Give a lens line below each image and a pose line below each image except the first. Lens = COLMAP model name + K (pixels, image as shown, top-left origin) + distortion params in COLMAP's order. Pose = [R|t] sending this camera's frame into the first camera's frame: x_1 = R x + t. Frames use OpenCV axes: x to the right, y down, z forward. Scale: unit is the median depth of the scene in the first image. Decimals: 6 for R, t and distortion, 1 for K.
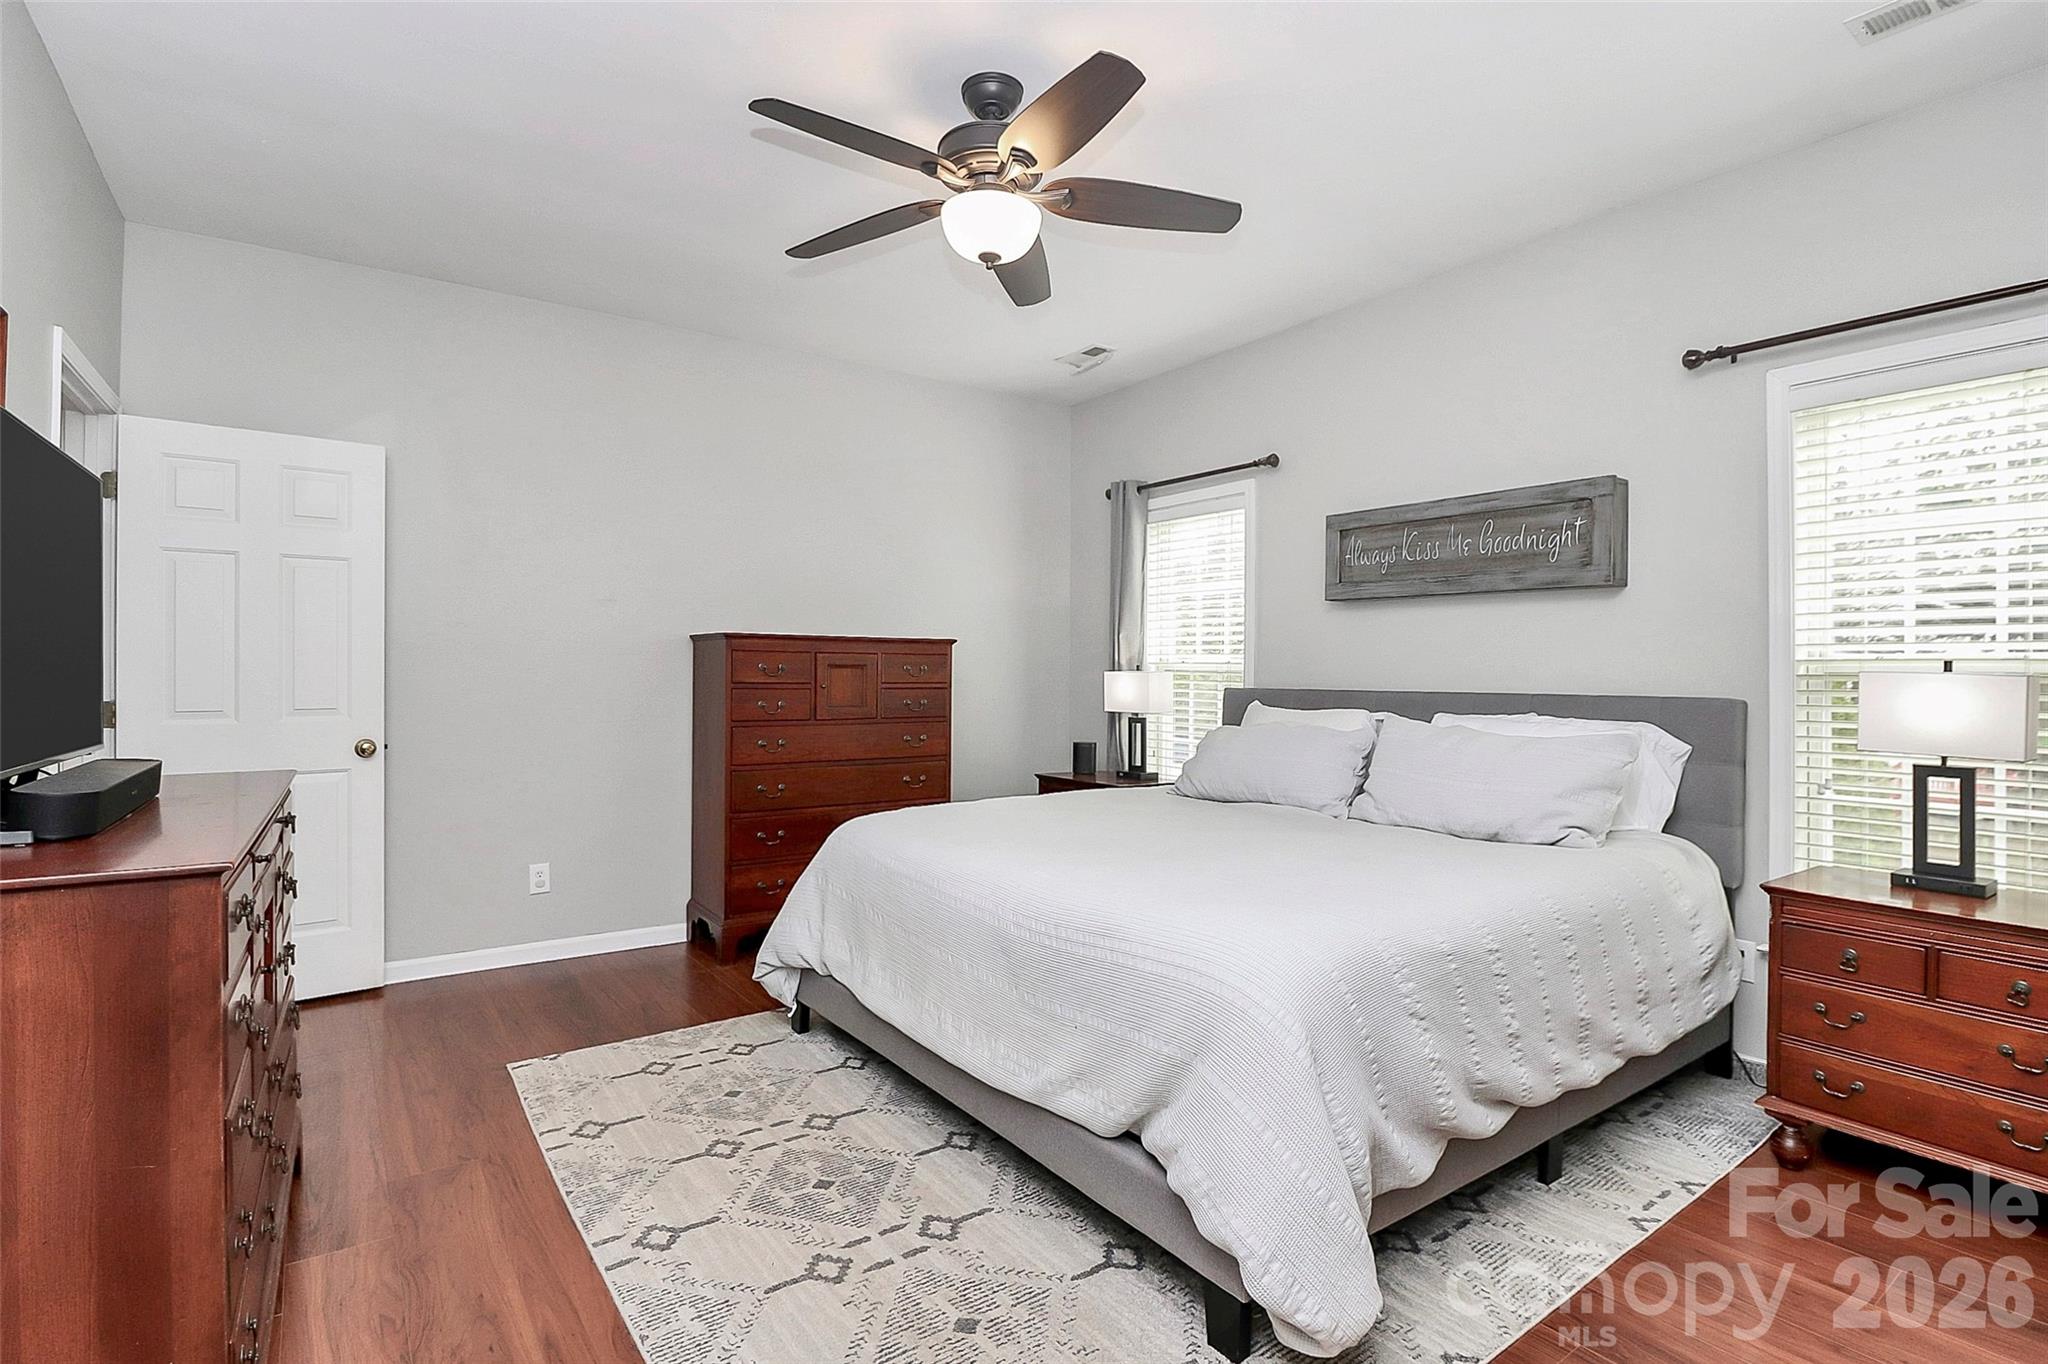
lens RADIAL K [[997.4, 0, 1003.6], [0, 997.4, 677.0], [0, 0, 1]] dist [-0.005642, -0.000589]
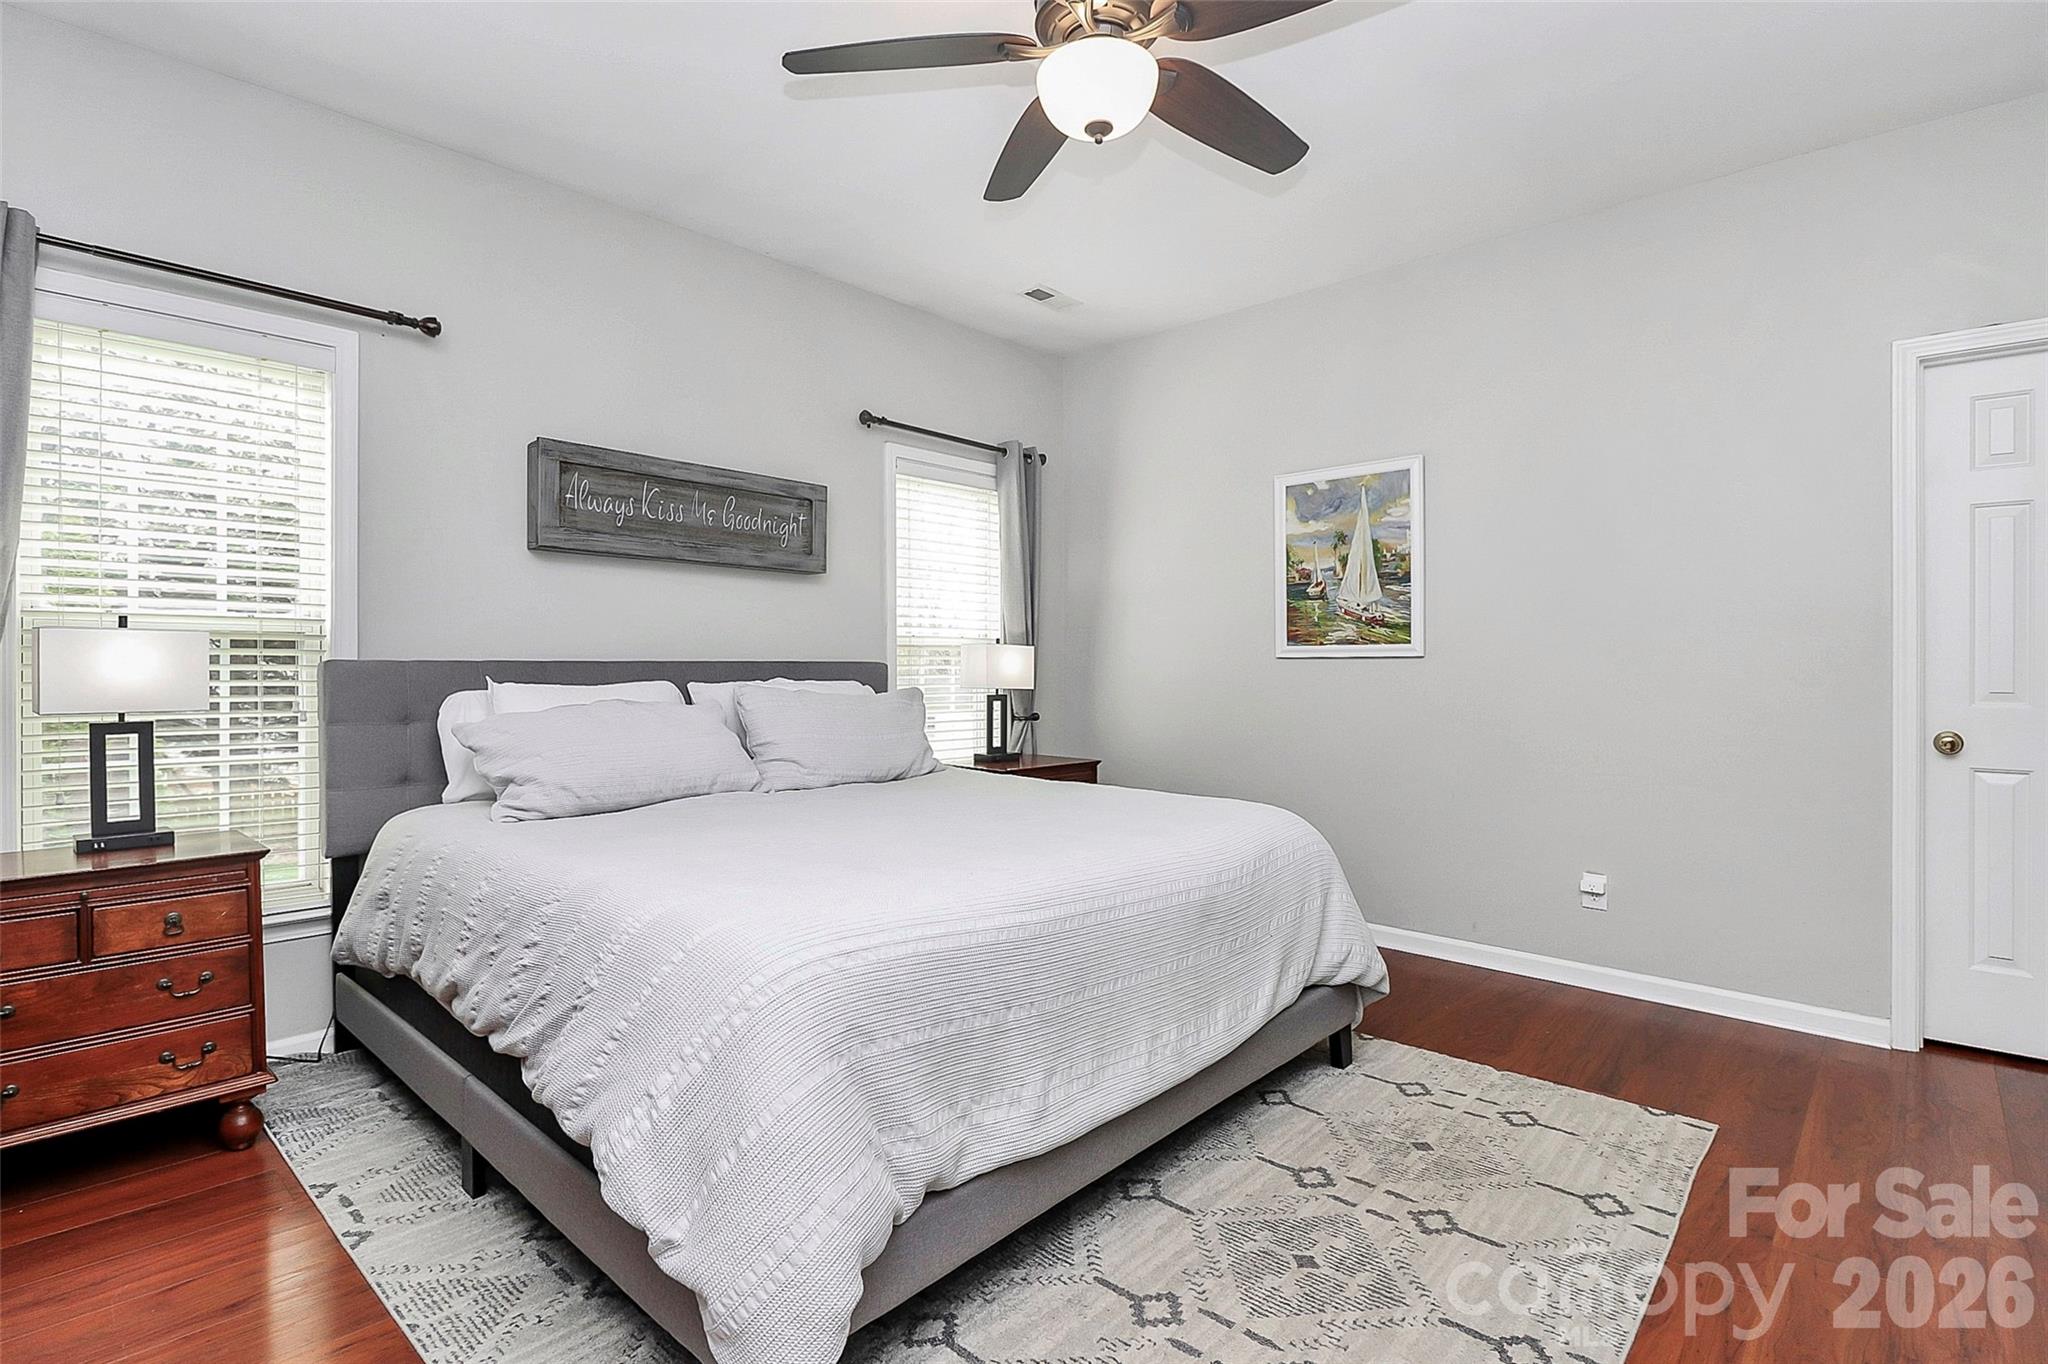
lens RADIAL K [[980.7, 0, 1024.0], [0, 980.7, 682.0], [0, 0, 1]] dist [0.022981, 0.000237]
pose [[-0.220291, -0.042354, 0.974514, -0.574528], [-0.012968, 0.999096, 0.040491, -0.006914], [-0.975348, -0.003718, -0.220641, 0.882502]]
